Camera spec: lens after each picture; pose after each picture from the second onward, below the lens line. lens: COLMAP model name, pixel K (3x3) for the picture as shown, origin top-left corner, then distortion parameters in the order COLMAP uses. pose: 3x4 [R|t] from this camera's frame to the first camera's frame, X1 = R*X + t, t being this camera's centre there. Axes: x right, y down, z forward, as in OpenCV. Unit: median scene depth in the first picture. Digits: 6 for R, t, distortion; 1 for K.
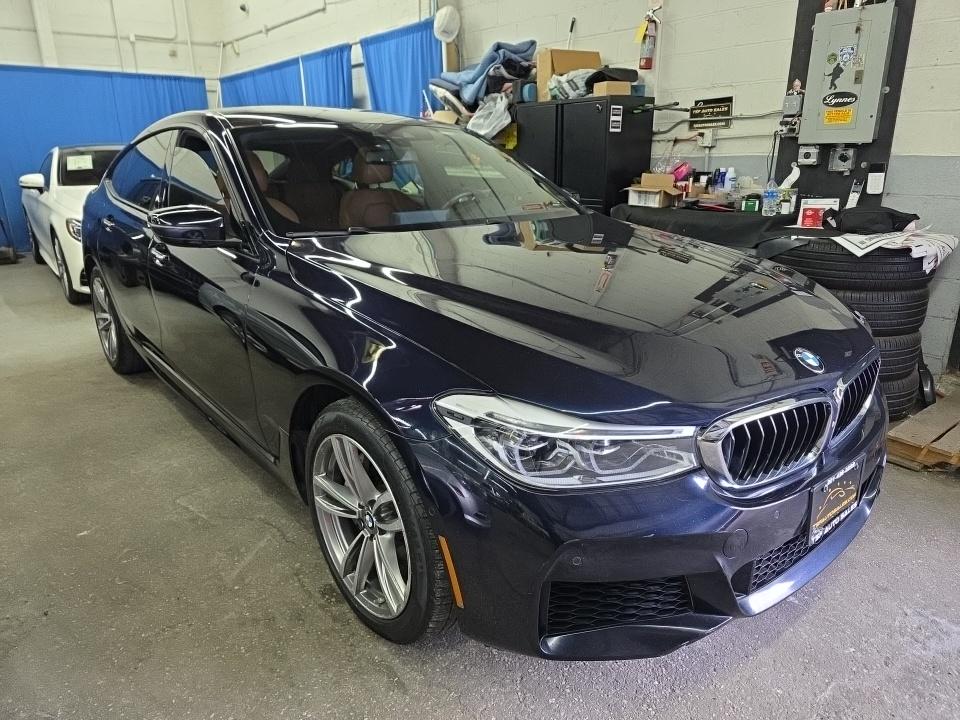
lens RADIAL K [[639.8, 0, 481.3], [0, 639.8, 357.9], [0, 0, 1]] dist [0.018999, -0.007269]
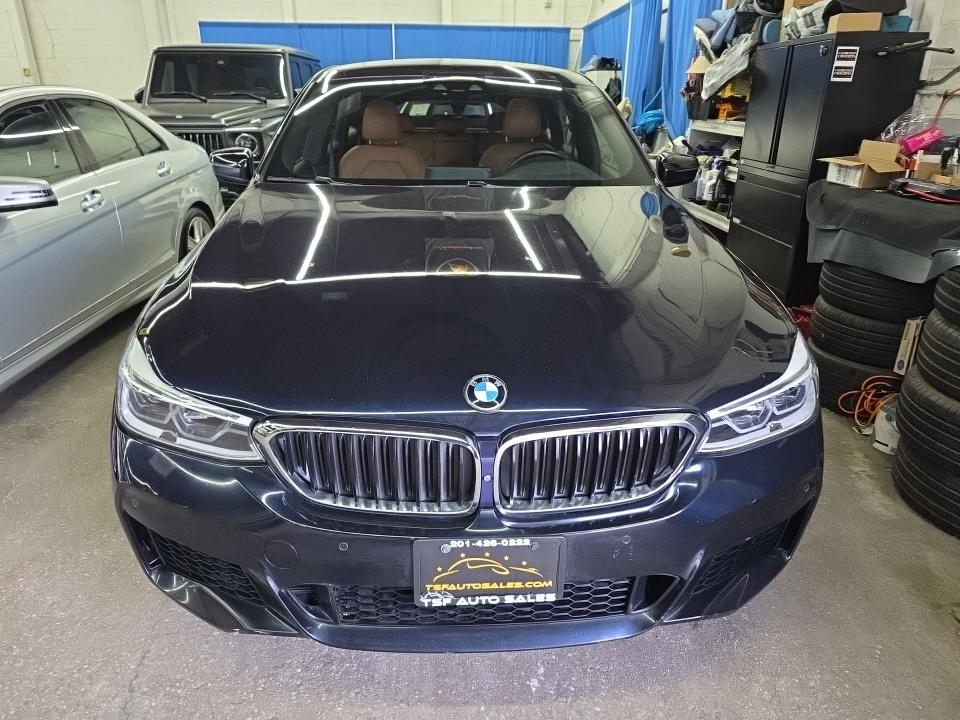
lens RADIAL K [[639.8, 0, 478.9], [0, 639.8, 361.7], [0, 0, 1]] dist [0.018999, -0.007269]
pose [[0.807737, 0.236874, -0.539863, 0.338792], [-0.195348, 0.971536, 0.134000, -0.049943], [0.556237, -0.002776, 0.831019, 0.128739]]
